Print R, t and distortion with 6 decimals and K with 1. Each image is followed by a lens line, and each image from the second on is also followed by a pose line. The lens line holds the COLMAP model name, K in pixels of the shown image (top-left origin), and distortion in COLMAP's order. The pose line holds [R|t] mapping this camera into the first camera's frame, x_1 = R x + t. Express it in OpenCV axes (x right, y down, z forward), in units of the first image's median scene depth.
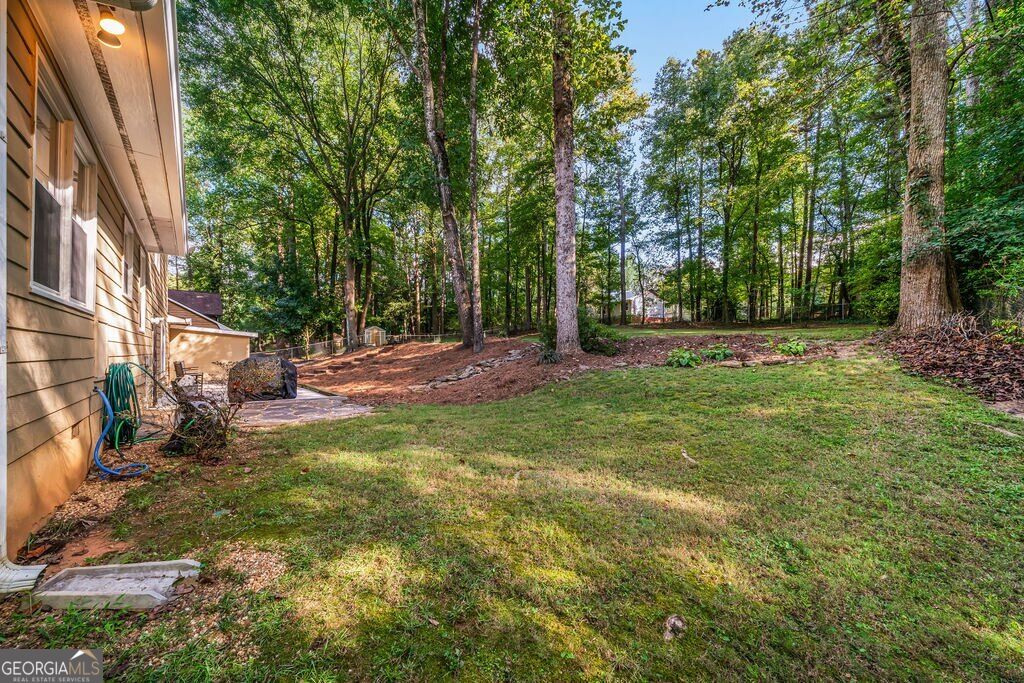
lens RADIAL K [[352.2, 0, 512.0], [0, 352.2, 341.5], [0, 0, 1]] dist [0.000101, 0.000000]
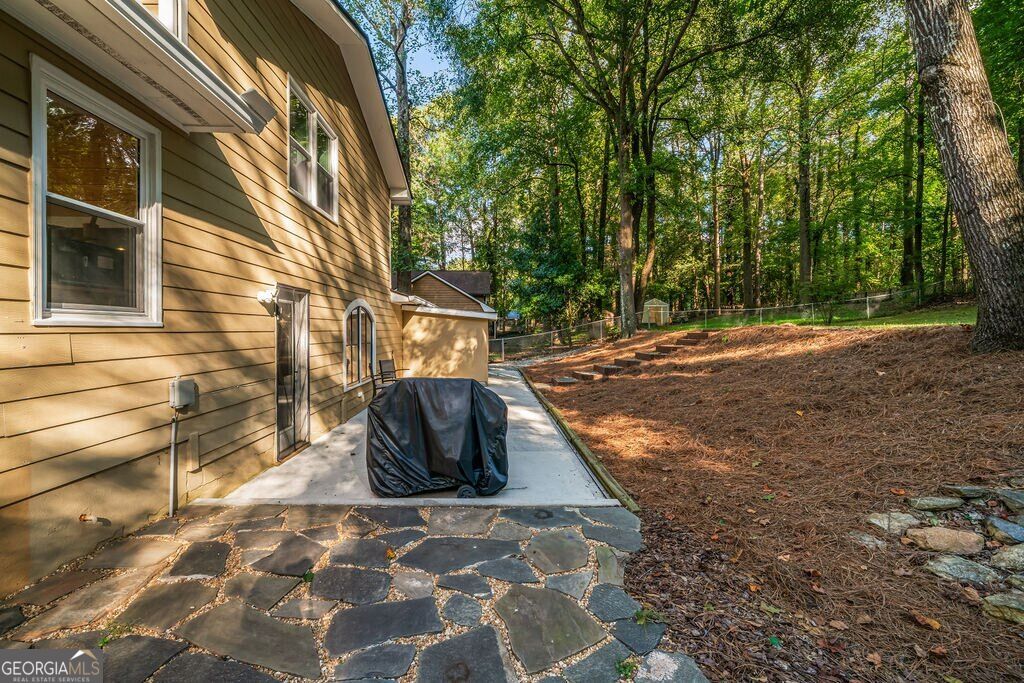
lens RADIAL K [[431.1, 0, 512.0], [0, 431.1, 341.5], [0, 0, 1]] dist [0.000146, 0.000008]
pose [[0.779327, 0.021410, -0.626251, -0.112975], [0.010200, 0.998850, 0.046841, -0.005482], [0.626534, -0.042892, 0.778213, 0.228587]]
